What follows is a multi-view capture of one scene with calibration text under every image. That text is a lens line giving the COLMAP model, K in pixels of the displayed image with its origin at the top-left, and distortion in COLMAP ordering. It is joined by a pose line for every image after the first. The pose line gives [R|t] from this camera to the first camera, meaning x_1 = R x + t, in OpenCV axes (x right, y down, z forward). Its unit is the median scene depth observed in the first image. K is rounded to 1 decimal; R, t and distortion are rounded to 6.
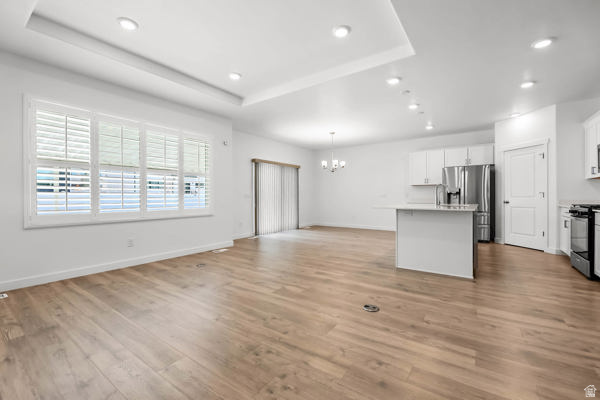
lens RADIAL K [[248.1, 0, 288.7], [0, 248.1, 198.0], [0, 0, 1]] dist [0.000723, 0.000040]
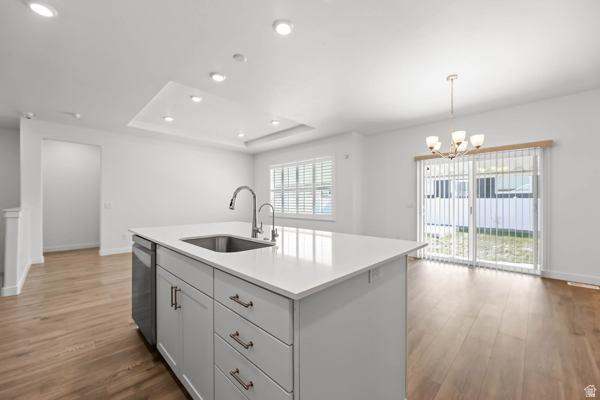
lens RADIAL K [[240.6, 0, 297.5], [0, 240.6, 203.0], [0, 0, 1]] dist [0.000727, 0.000121]
pose [[-0.118415, 0.006828, -0.992941, 1.217121], [0.000437, 0.999977, 0.006824, -0.035572], [0.992964, 0.000374, -0.118416, 1.361801]]
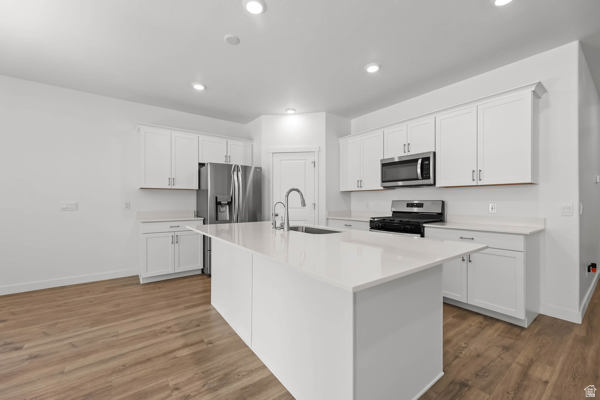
lens RADIAL K [[252.9, 0, 298.6], [0, 252.9, 200.4], [0, 0, 1]] dist [-0.000173, -0.000069]
pose [[0.271859, 0.004015, 0.962329, 0.116777], [0.001989, 0.999987, -0.004734, -0.036805], [-0.962335, 0.003201, 0.271848, 0.991019]]
